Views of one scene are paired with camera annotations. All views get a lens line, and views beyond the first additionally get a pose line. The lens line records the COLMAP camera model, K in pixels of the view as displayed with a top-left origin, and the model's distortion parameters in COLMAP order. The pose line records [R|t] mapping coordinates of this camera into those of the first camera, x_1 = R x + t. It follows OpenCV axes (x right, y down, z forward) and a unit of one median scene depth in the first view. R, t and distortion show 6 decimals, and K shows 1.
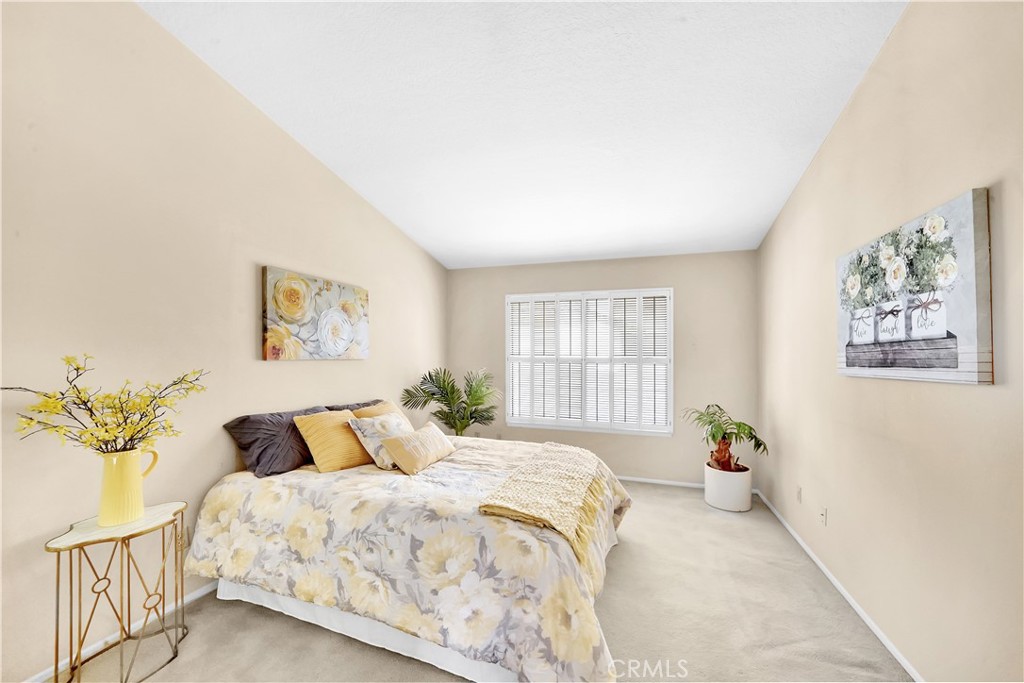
lens RADIAL K [[377.6, 0, 508.0], [0, 377.6, 347.2], [0, 0, 1]] dist [-0.000348, -0.000001]
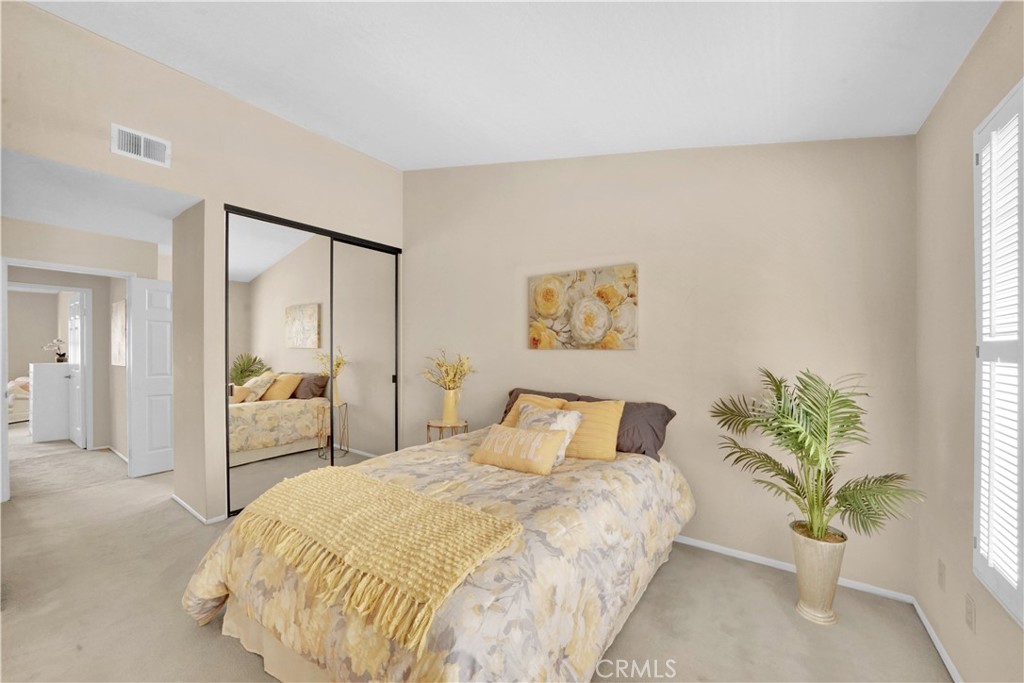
lens RADIAL K [[377.6, 0, 508.7], [0, 377.6, 347.3], [0, 0, 1]] dist [-0.000348, -0.000001]
pose [[-0.274065, 0.001344, -0.961710, 0.582270], [0.017796, 0.999835, -0.003674, 0.029768], [0.961546, -0.018122, -0.274044, 1.148413]]
